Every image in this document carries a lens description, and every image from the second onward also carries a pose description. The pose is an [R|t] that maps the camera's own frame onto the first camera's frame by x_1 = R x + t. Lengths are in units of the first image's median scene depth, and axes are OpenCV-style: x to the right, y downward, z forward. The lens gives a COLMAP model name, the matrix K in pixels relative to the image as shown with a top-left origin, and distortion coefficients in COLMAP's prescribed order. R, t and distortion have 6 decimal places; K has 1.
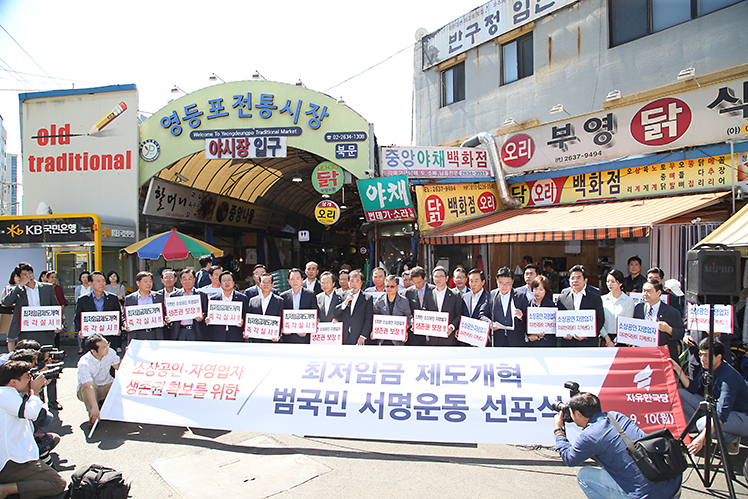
lens RADIAL K [[513.5, 0, 373.8], [0, 513.5, 248.5], [0, 0, 1]] dist [-0.110733, 0.071275]
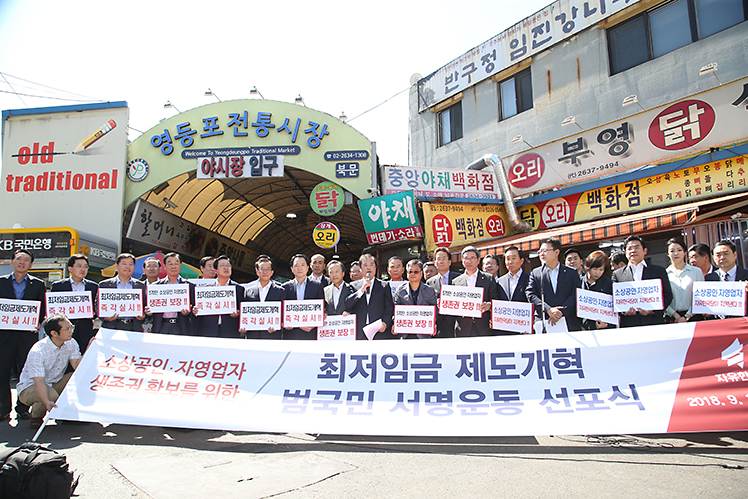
lens RADIAL K [[513.5, 0, 373.8], [0, 513.5, 248.5], [0, 0, 1]] dist [-0.110733, 0.071275]
pose [[0.999668, 0.001019, 0.025758, -0.028515], [0.002476, 0.990802, -0.135299, 0.081007], [-0.025659, 0.135318, 0.990470, 0.078303]]
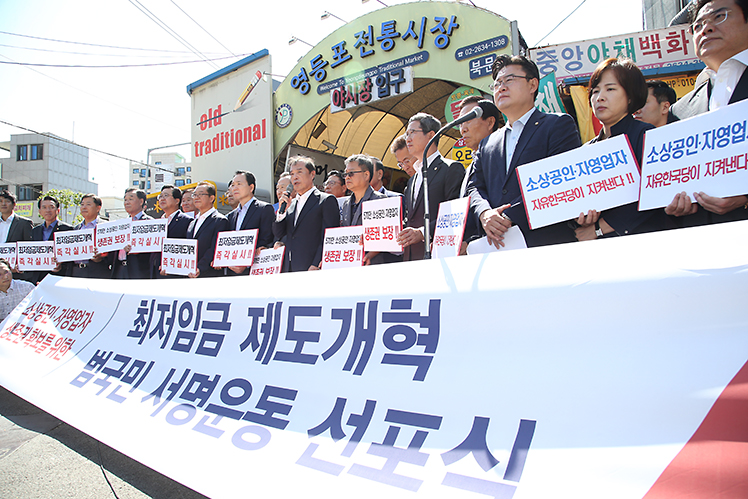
lens RADIAL K [[510.6, 0, 373.4], [0, 510.6, 252.3], [0, 0, 1]] dist [-0.108481, 0.066605]
pose [[0.850915, -0.042904, -0.523549, 0.177041], [0.031048, 0.999024, -0.031406, 0.093368], [0.524386, 0.010469, 0.851416, 0.303369]]
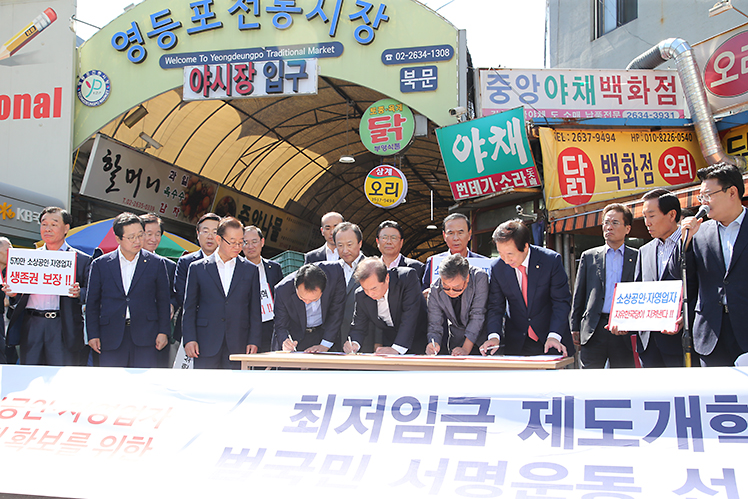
lens RADIAL K [[775.9, 0, 378.5], [0, 775.9, 250.0], [0, 0, 1]] dist [0.058750, 0.043869]
pose [[0.989462, -0.001261, -0.144784, 0.028739], [-0.012129, 0.995725, -0.091563, 0.082400], [0.144281, 0.092354, 0.985218, 0.142856]]
